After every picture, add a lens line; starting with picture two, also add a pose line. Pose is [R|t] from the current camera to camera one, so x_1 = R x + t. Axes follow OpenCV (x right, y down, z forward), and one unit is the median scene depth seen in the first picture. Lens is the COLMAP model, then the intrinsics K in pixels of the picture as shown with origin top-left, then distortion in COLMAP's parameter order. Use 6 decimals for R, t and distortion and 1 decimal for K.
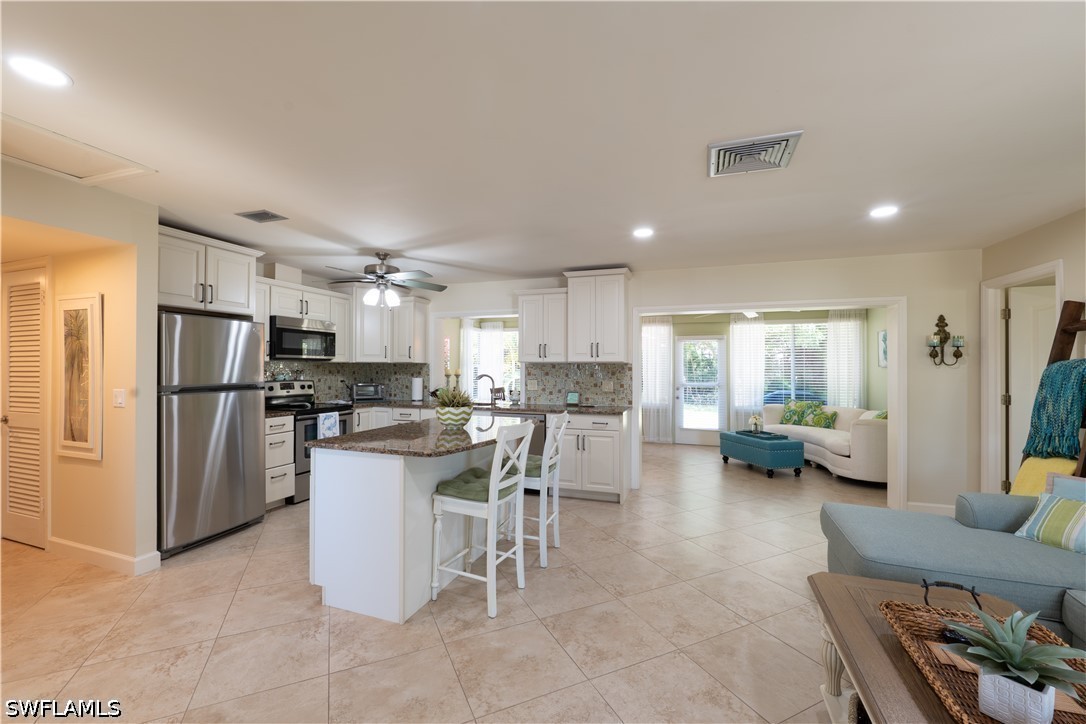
lens RADIAL K [[441.7, 0, 541.9], [0, 441.7, 362.7], [0, 0, 1]] dist [-0.014006, 0.001512]
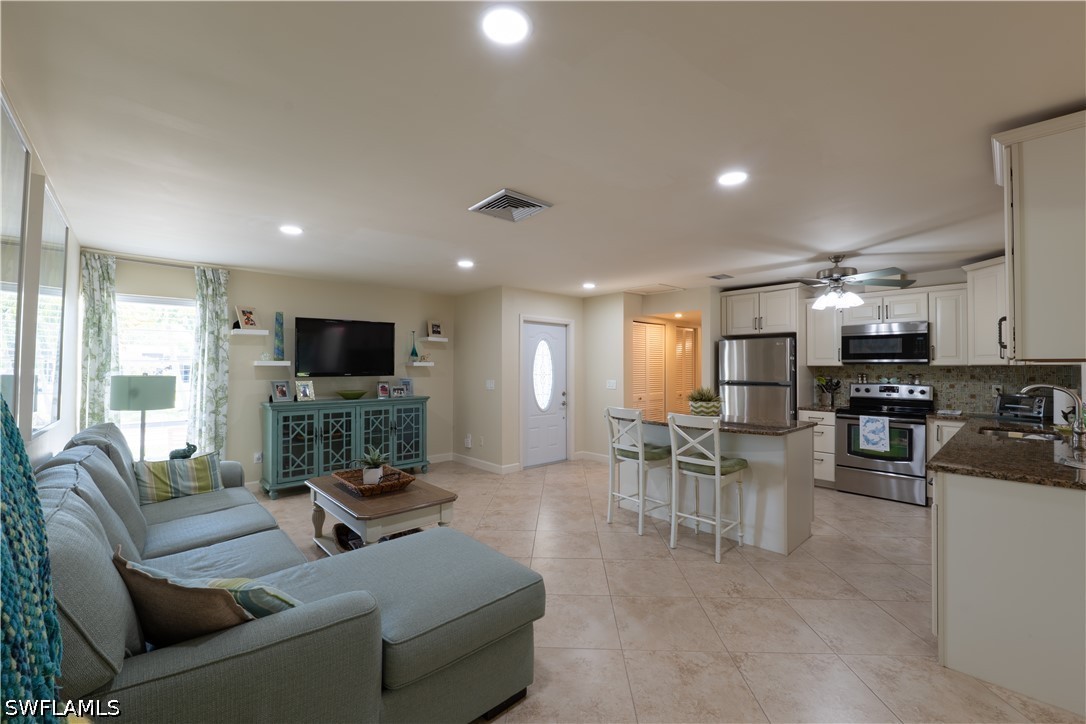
lens RADIAL K [[441.7, 0, 542.5], [0, 441.7, 362.6], [0, 0, 1]] dist [-0.014006, 0.001512]
pose [[-0.469826, -0.016502, -0.882605, 0.740623], [0.002820, 0.999792, -0.020194, 0.009544], [0.882754, -0.011977, -0.469682, 0.793250]]
